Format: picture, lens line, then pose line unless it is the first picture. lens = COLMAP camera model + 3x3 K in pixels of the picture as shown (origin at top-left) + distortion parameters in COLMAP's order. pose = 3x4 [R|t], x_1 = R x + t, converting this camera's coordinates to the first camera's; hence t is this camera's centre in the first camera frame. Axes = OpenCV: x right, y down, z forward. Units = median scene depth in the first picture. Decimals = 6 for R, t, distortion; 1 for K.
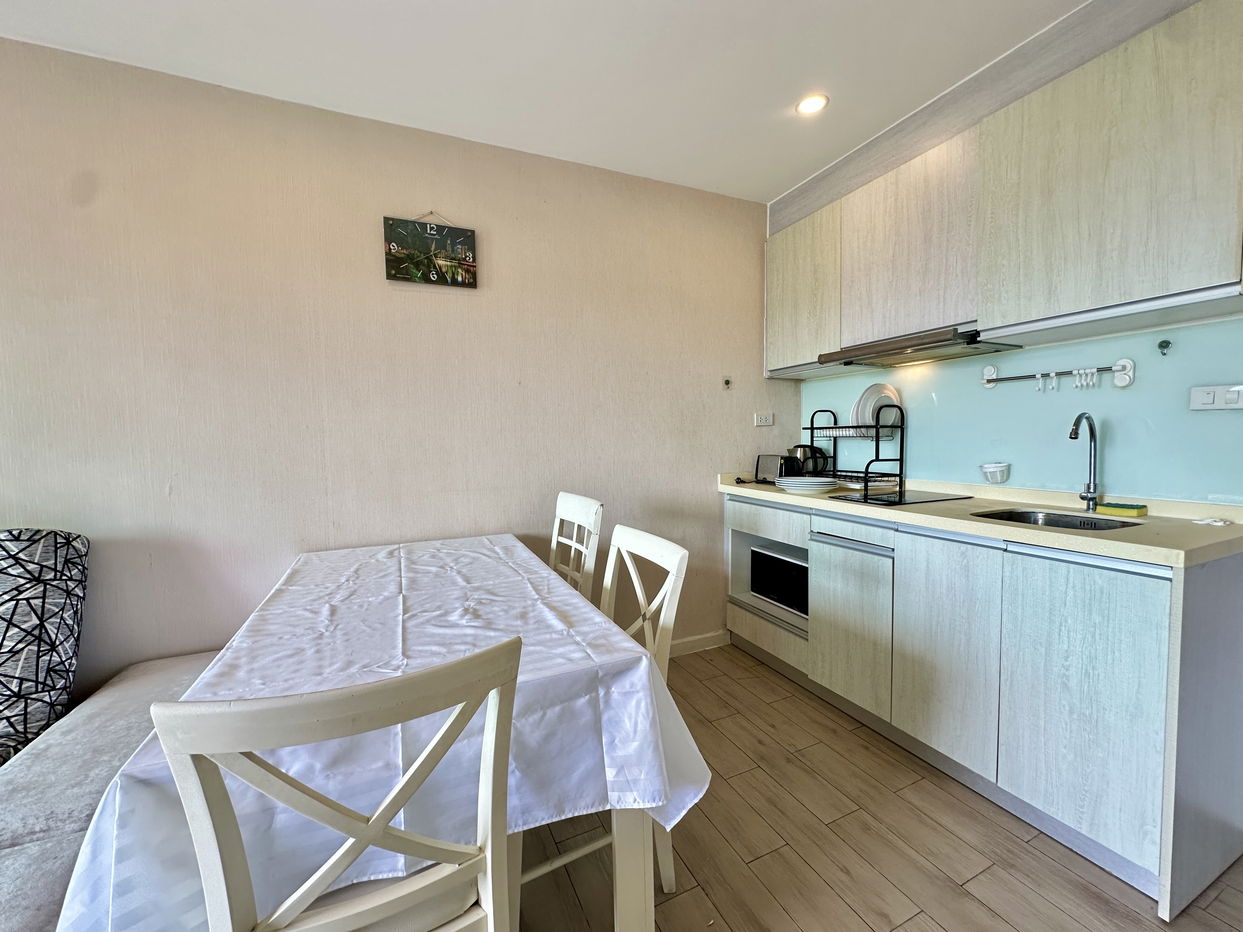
lens RADIAL K [[501.0, 0, 626.6], [0, 501.0, 466.0], [0, 0, 1]] dist [-0.000919, 0.000042]
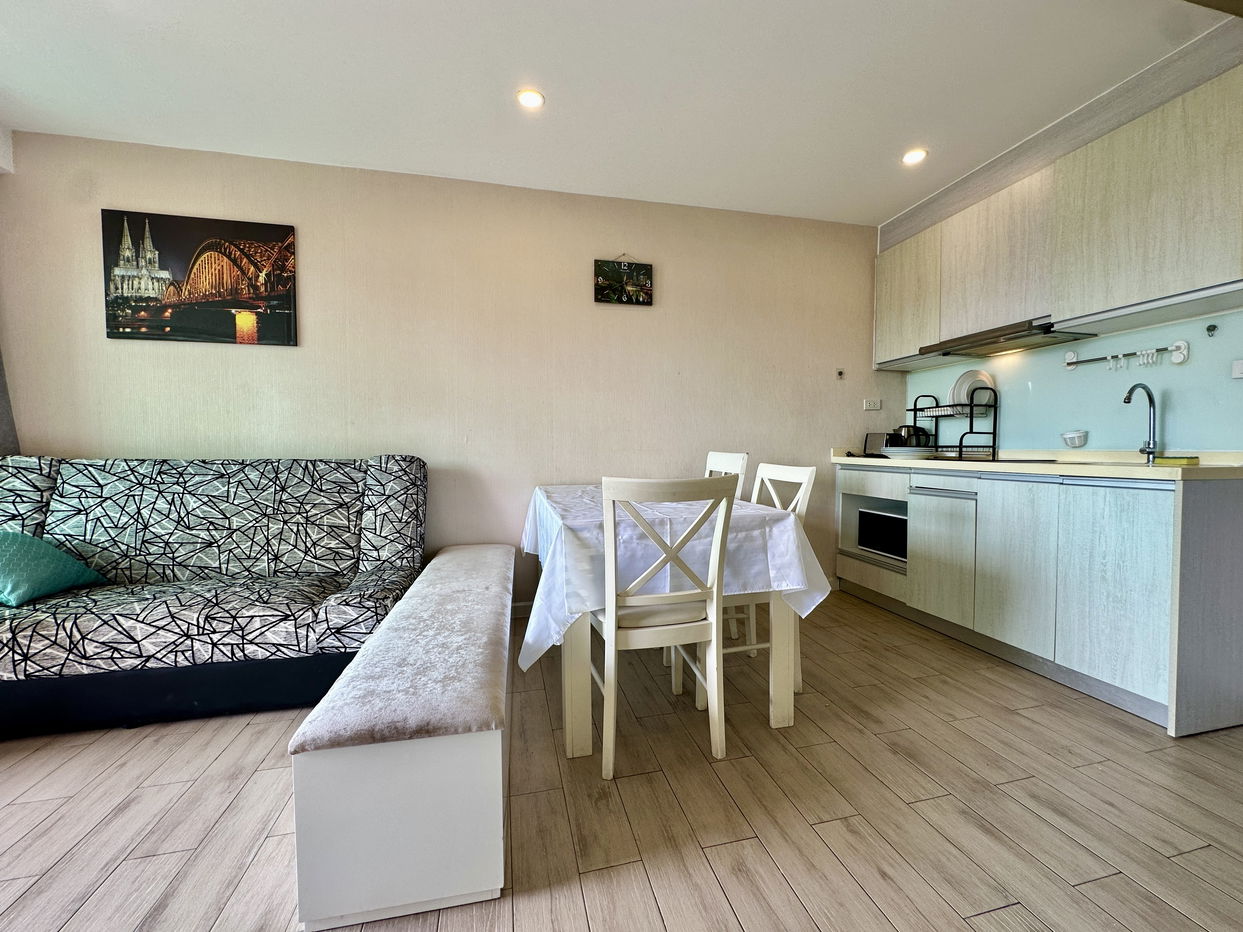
lens RADIAL K [[501.0, 0, 626.6], [0, 501.0, 466.0], [0, 0, 1]] dist [-0.000919, 0.000042]
pose [[0.980998, 0.021808, -0.192791, -0.096614], [-0.026137, 0.999460, -0.019938, 0.131848], [0.192252, 0.024598, 0.981037, -0.402443]]
